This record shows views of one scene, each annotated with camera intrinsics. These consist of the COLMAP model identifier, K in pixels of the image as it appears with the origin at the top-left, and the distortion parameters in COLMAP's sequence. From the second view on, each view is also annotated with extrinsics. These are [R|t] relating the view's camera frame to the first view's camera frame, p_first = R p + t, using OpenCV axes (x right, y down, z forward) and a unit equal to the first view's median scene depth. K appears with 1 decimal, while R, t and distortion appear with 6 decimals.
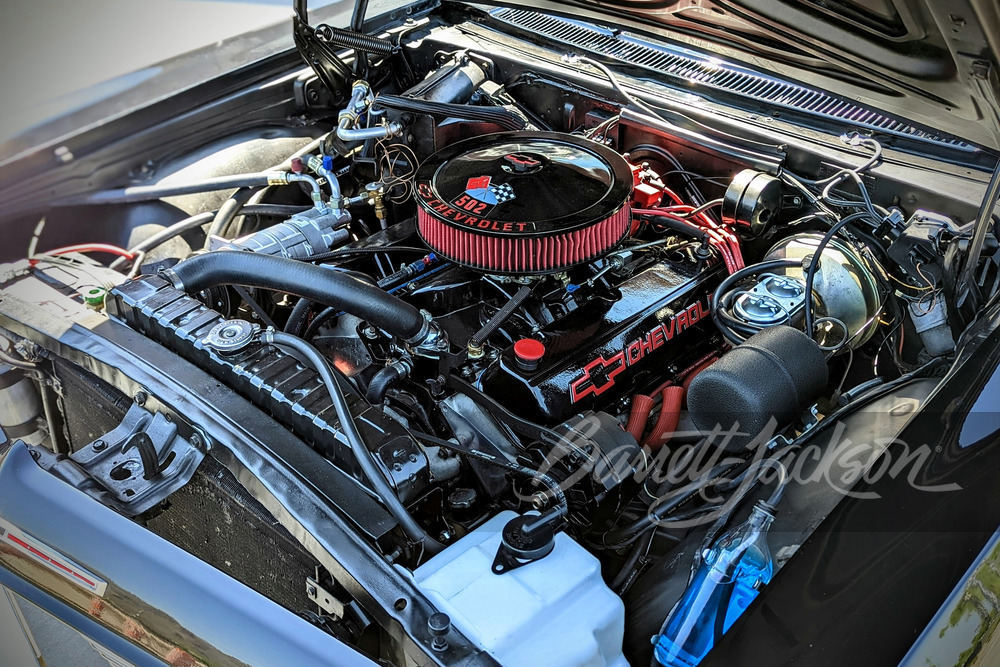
lens RADIAL K [[993.3, 0, 500.0], [0, 993.3, 333.5], [0, 0, 1]] dist [0.007020, 0.003741]
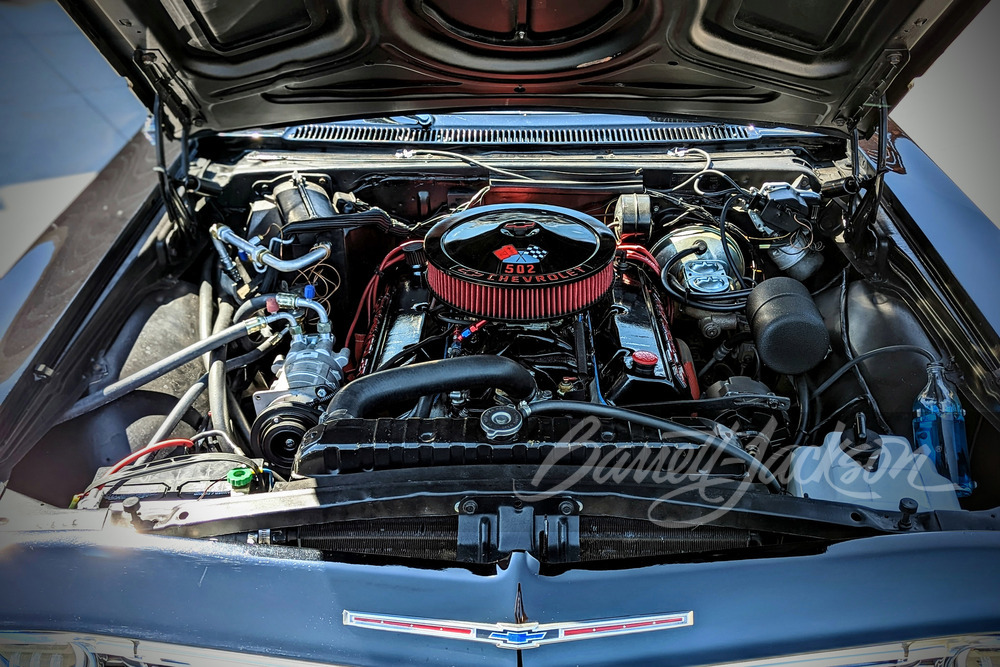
lens RADIAL K [[993.3, 0, 500.0], [0, 993.3, 333.5], [0, 0, 1]] dist [0.007020, 0.003741]
pose [[0.759878, -0.313529, 0.569461, -0.610677], [0.376547, 0.926366, 0.007573, -0.067208], [-0.529904, 0.208674, 0.821984, 0.081840]]
